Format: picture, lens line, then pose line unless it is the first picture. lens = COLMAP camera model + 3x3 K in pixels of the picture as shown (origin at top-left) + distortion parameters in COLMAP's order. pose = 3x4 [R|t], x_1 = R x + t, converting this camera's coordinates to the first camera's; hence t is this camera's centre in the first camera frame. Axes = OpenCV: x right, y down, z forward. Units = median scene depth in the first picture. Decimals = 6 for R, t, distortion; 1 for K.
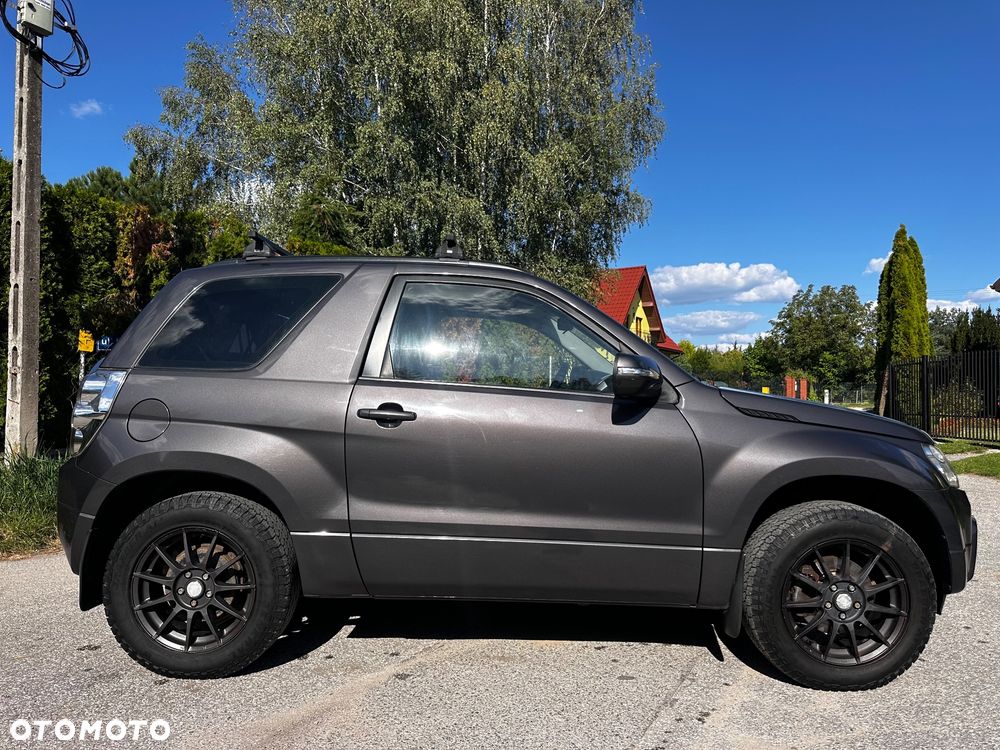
lens RADIAL K [[700.4, 0, 505.8], [0, 700.4, 387.5], [0, 0, 1]] dist [0.039555, -0.061766]
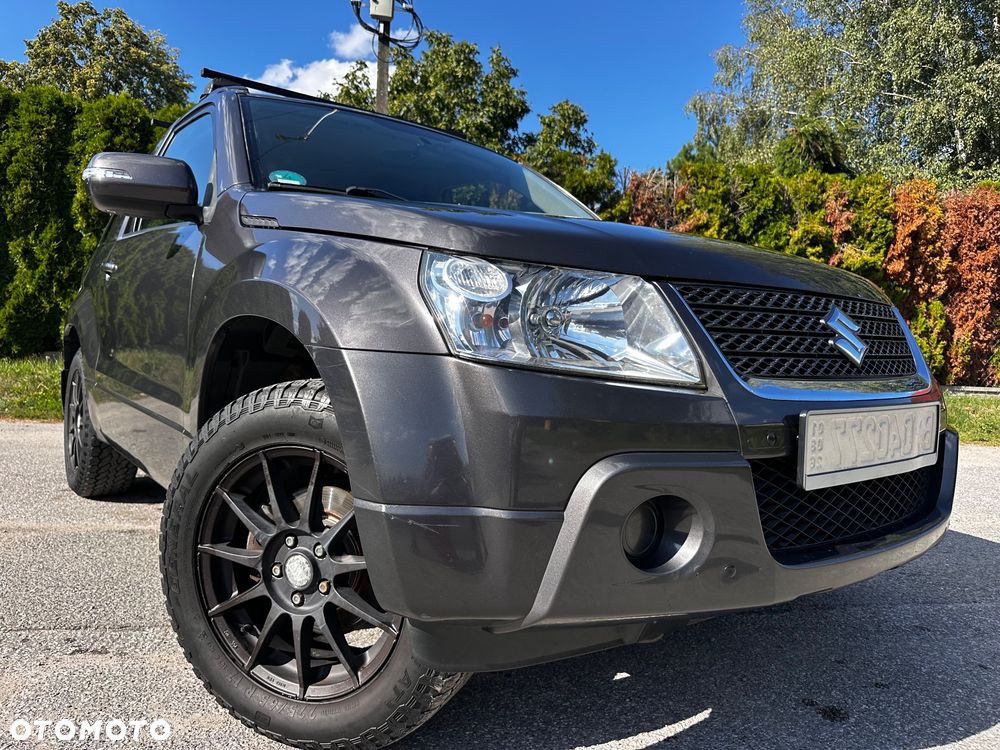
lens RADIAL K [[700.4, 0, 505.8], [0, 700.4, 387.5], [0, 0, 1]] dist [0.039555, -0.061766]
pose [[0.638854, 0.054462, -0.767398, 0.153941], [-0.024379, 0.998423, 0.050562, 0.022884], [0.768942, -0.013593, 0.639174, 0.134031]]
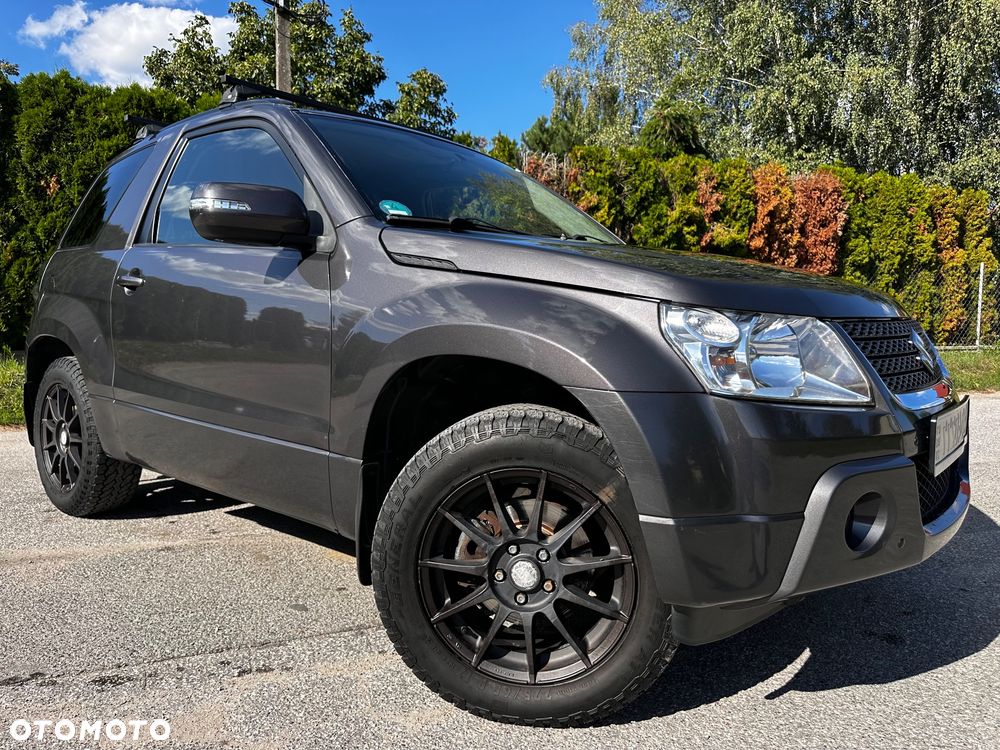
lens RADIAL K [[701.1, 0, 505.8], [0, 701.1, 376.5], [0, 0, 1]] dist [0.032498, -0.050814]
pose [[0.787415, 0.044396, -0.614822, 0.132340], [0.006369, 0.996764, 0.080133, 0.014948], [0.616390, -0.067014, 0.784584, 0.094717]]
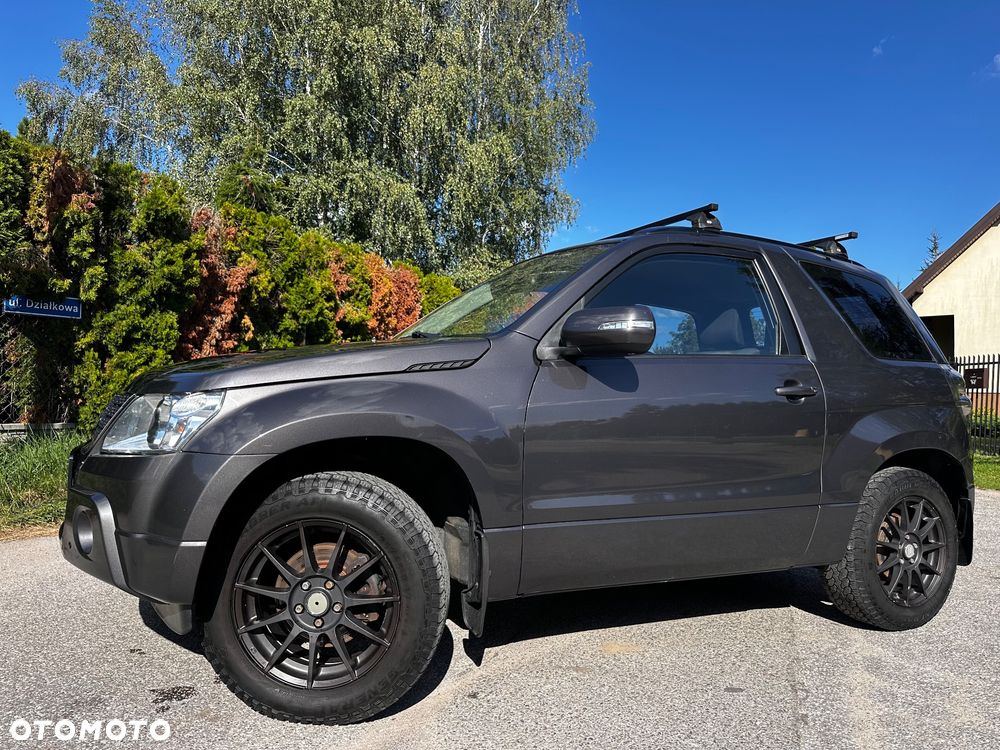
lens RADIAL K [[693.3, 0, 496.9], [0, 693.3, 389.6], [0, 0, 1]] dist [0.029437, -0.041353]
pose [[0.990801, 0.032518, 0.131366, -0.042297], [-0.032962, 0.999456, 0.001205, 0.008871], [-0.131255, -0.005524, 0.991333, 0.037958]]
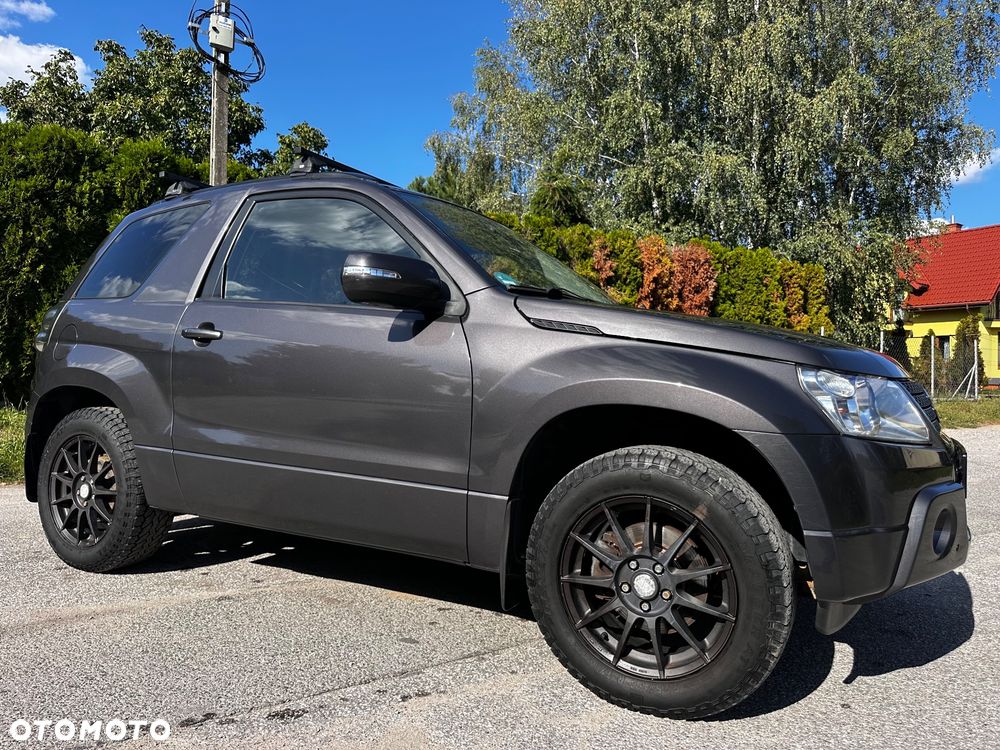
lens RADIAL K [[697.9, 0, 500.0], [0, 697.9, 375.0], [0, 0, 1]] dist [0.040408, -0.050880]
pose [[0.890744, 0.005940, -0.454466, 0.106154], [-0.004531, 0.999981, 0.004189, 0.014324], [0.454482, -0.001672, 0.890754, 0.053907]]
